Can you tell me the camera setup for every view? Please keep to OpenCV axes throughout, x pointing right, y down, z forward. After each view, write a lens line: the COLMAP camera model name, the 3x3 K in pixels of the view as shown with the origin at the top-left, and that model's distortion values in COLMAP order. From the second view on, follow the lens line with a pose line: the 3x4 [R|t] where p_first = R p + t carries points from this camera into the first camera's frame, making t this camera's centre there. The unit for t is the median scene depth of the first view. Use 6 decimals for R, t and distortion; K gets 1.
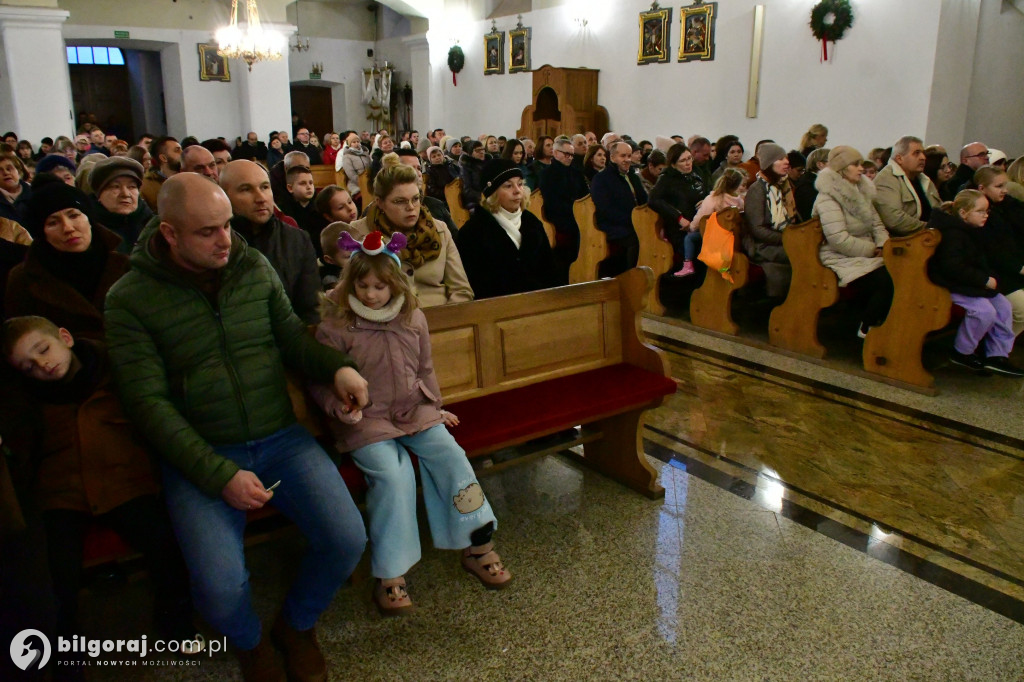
lens RADIAL K [[791.7, 0, 512.0], [0, 791.7, 341.0], [0, 0, 1]] dist [-0.025662, -0.032618]
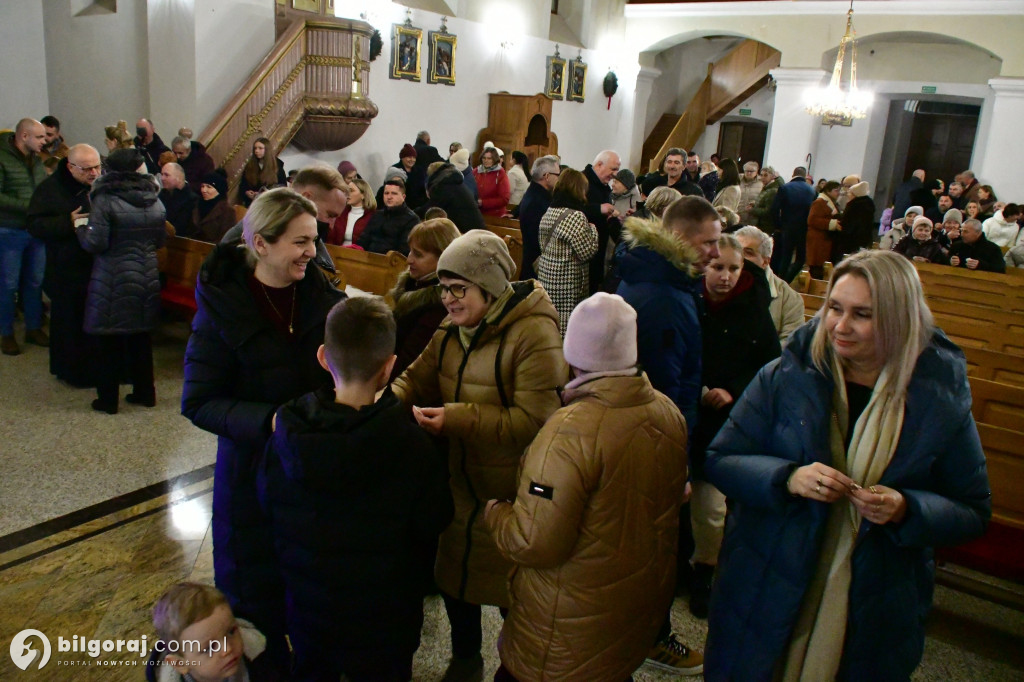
lens RADIAL K [[791.7, 0, 512.0], [0, 791.7, 341.0], [0, 0, 1]] dist [-0.025662, -0.032618]
pose [[-0.311473, -0.274694, 0.909685, -2.559540], [0.187336, 0.920769, 0.342185, -1.035388], [-0.931606, 0.276999, -0.235335, 3.475800]]
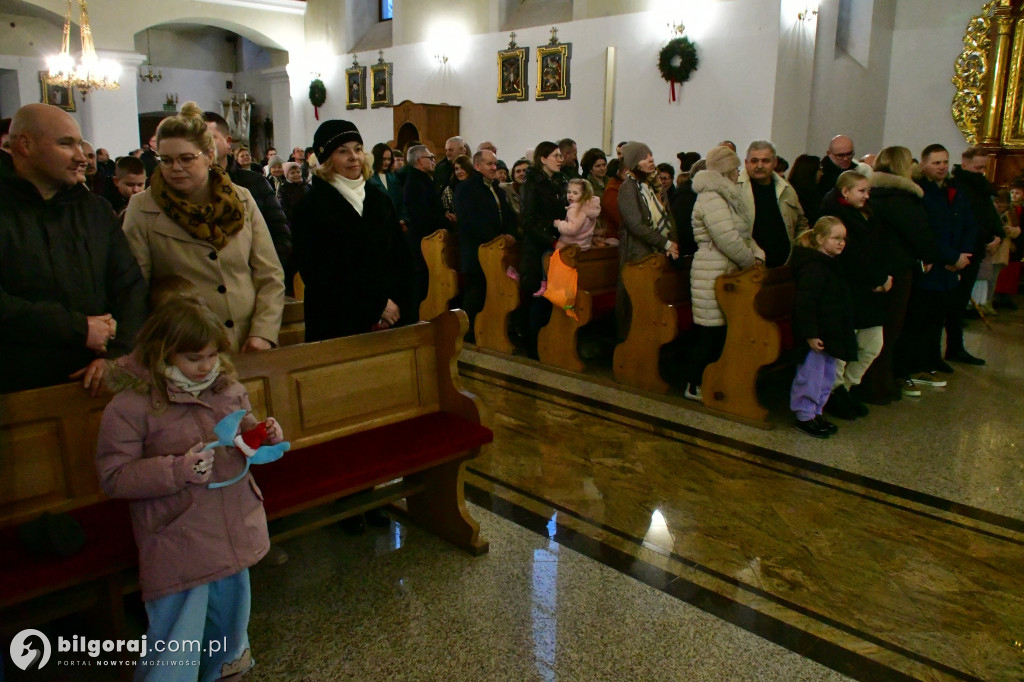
lens RADIAL K [[791.7, 0, 512.0], [0, 791.7, 341.0], [0, 0, 1]] dist [-0.025662, -0.032618]
pose [[0.989103, -0.019519, 0.145923, 0.059963], [0.025766, 0.998825, -0.041046, -0.010184], [-0.144950, 0.044359, 0.988444, 0.034485]]
